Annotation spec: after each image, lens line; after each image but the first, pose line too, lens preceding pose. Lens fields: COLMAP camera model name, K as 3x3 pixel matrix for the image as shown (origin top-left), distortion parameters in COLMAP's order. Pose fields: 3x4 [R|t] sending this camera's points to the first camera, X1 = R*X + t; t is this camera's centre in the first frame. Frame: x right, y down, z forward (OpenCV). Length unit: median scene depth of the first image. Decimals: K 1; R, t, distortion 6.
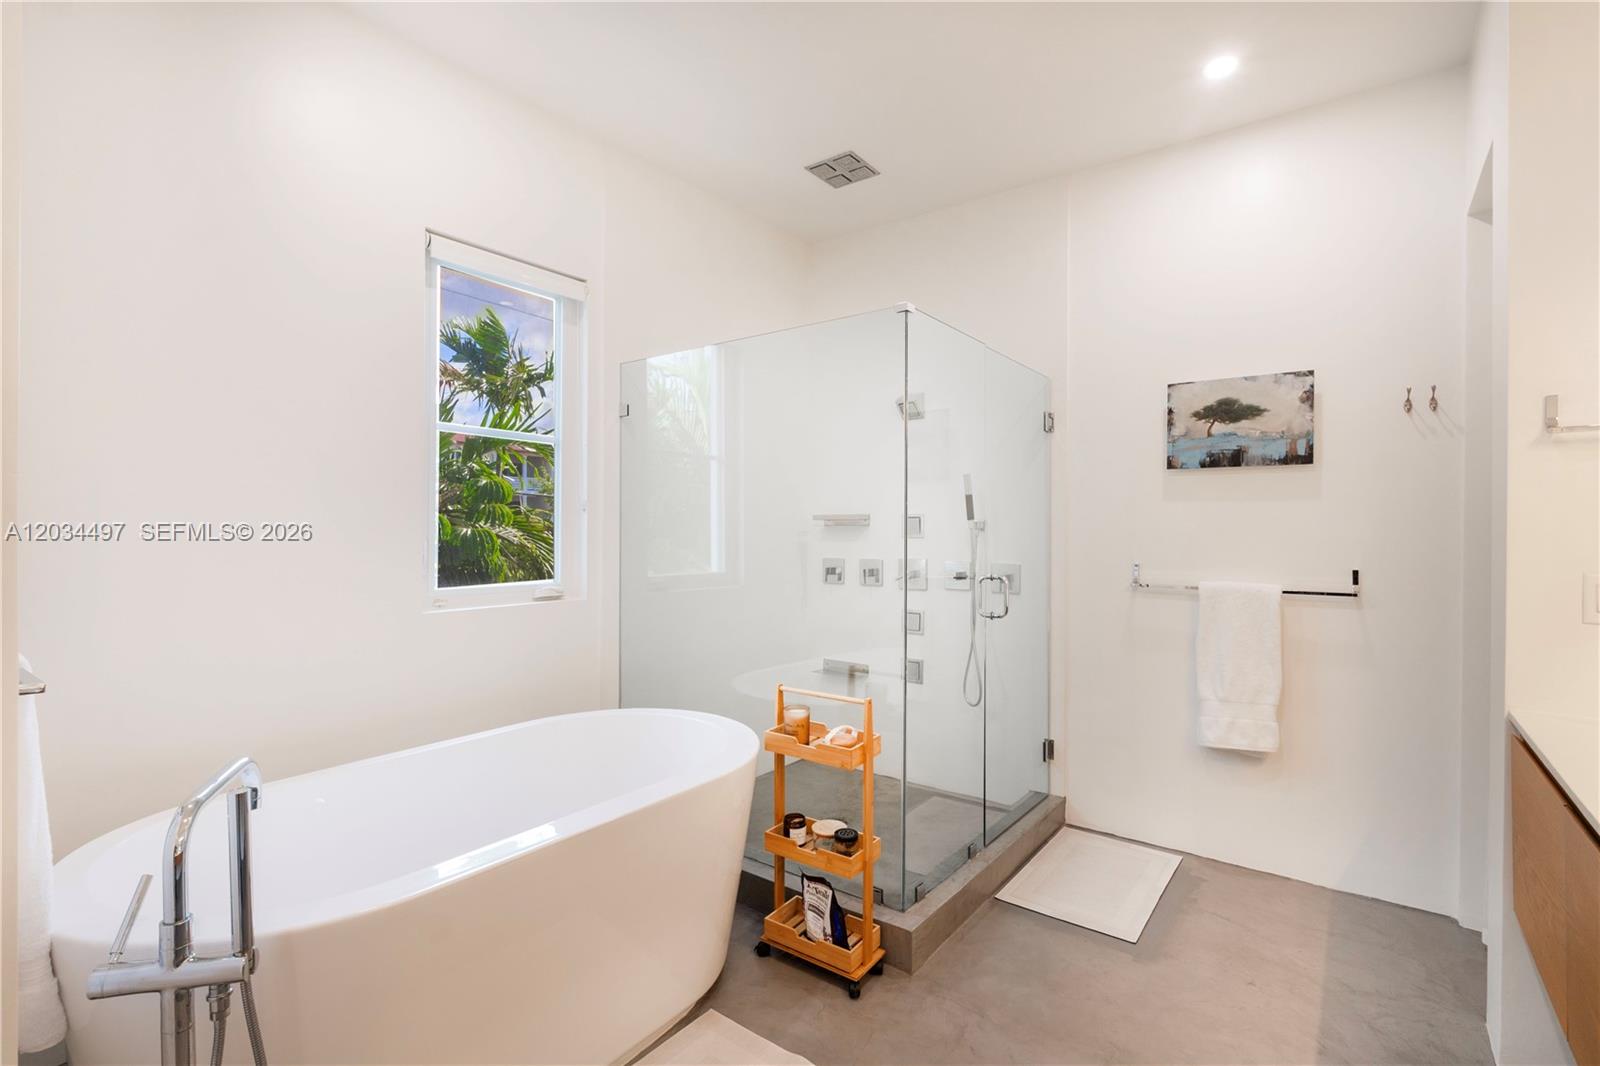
lens RADIAL K [[739.9, 0, 802.5], [0, 739.9, 530.1], [0, 0, 1]] dist [-0.002370, -0.001043]
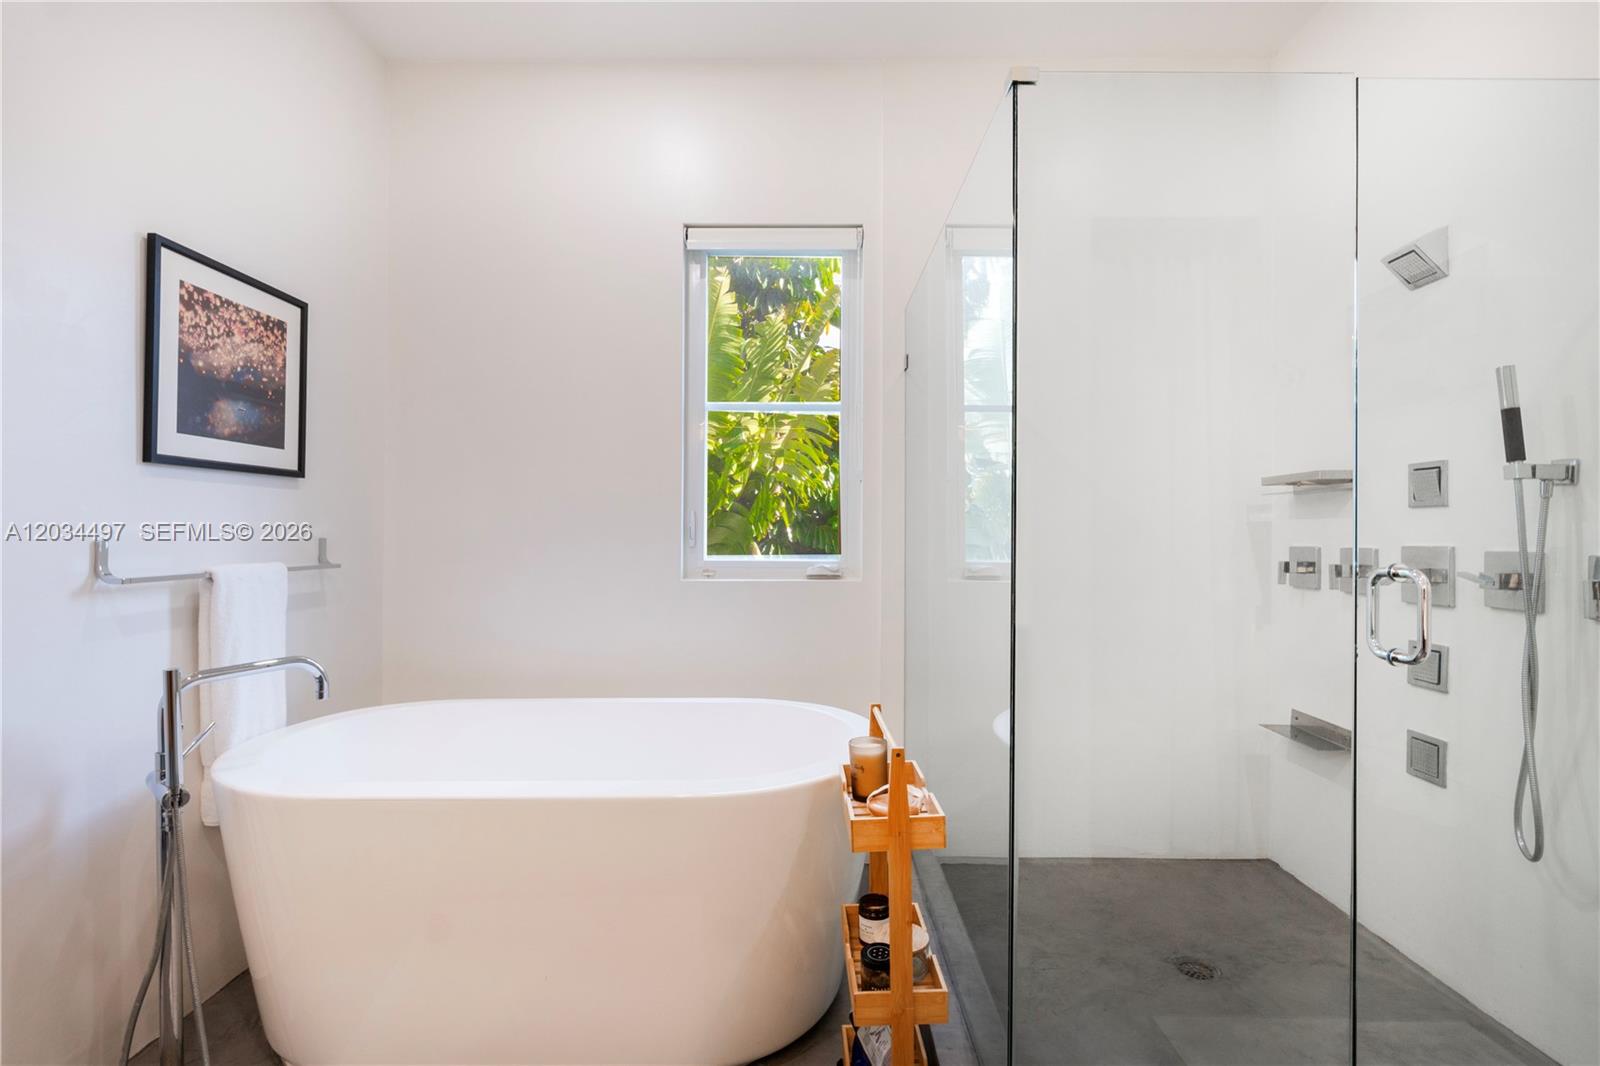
lens RADIAL K [[742.6, 0, 806.3], [0, 742.6, 526.5], [0, 0, 1]] dist [-0.003875, 0.000106]
pose [[0.600501, -0.010665, -0.799553, 0.408919], [0.000417, 0.999915, -0.013025, 0.042654], [0.799624, 0.007488, 0.600454, 0.437704]]
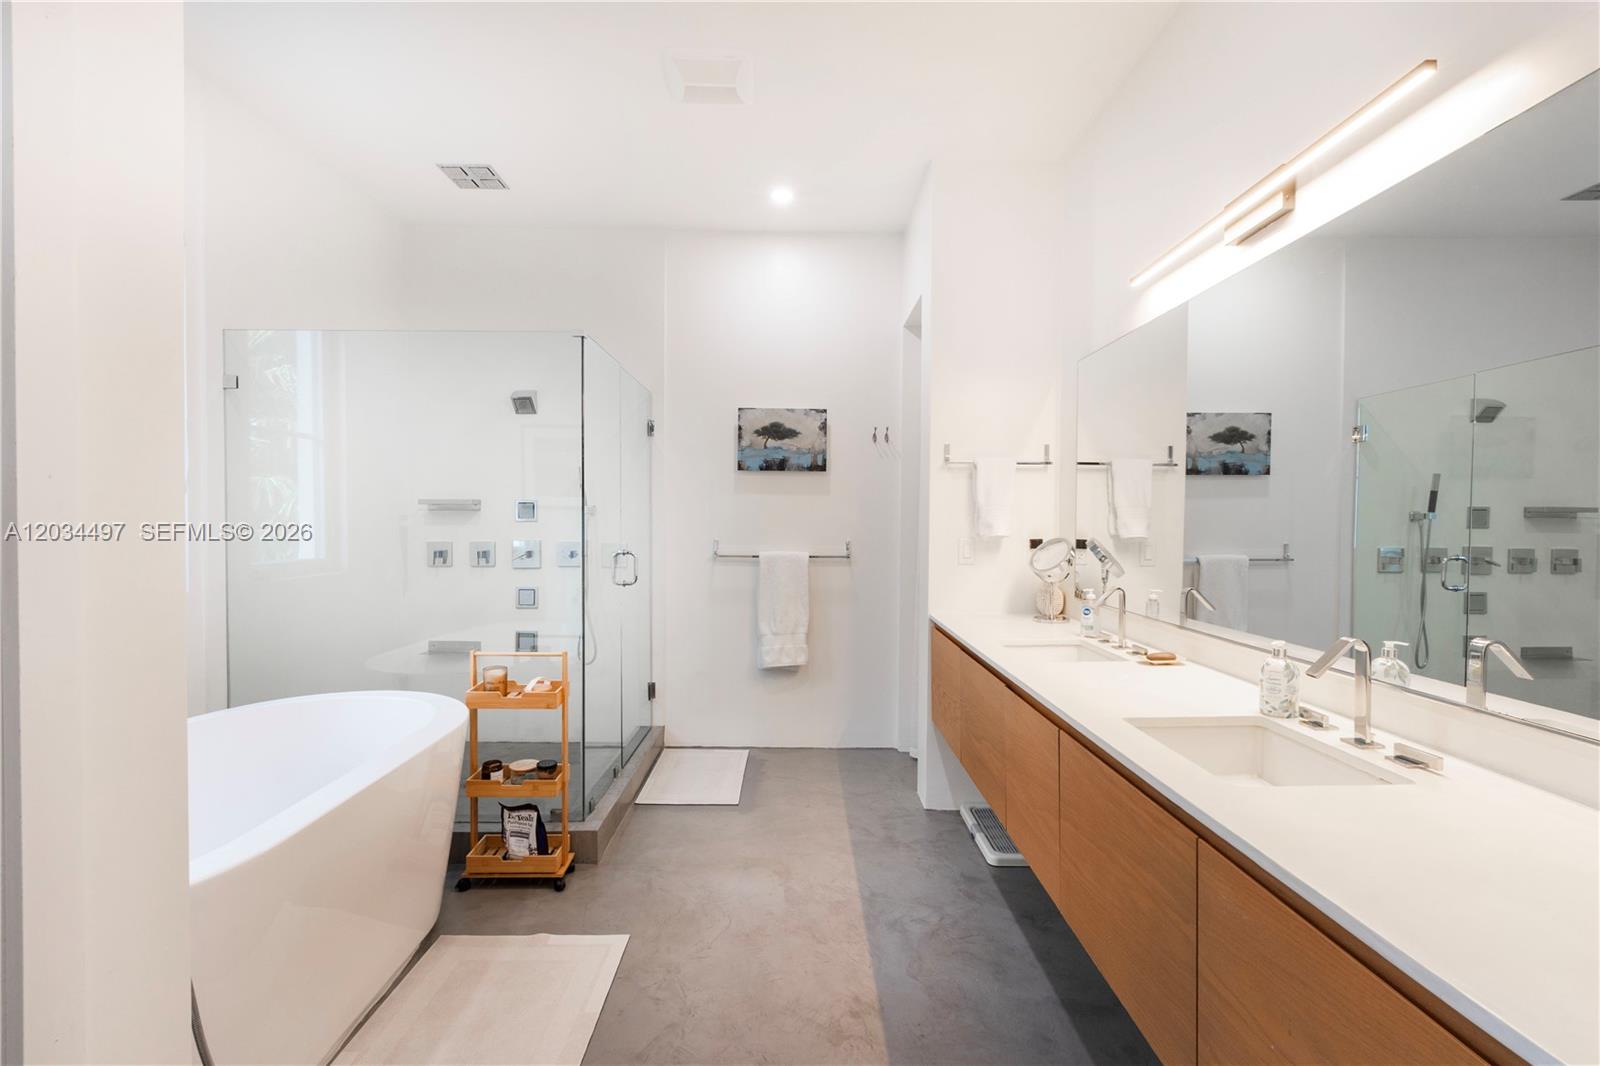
lens RADIAL K [[742.6, 0, 806.3], [0, 742.6, 526.5], [0, 0, 1]] dist [-0.003875, 0.000106]
pose [[0.787481, -0.007657, 0.616291, -0.274003], [-0.002538, 0.999874, 0.015666, -0.000619], [-0.616334, -0.013901, 0.787362, -0.170592]]
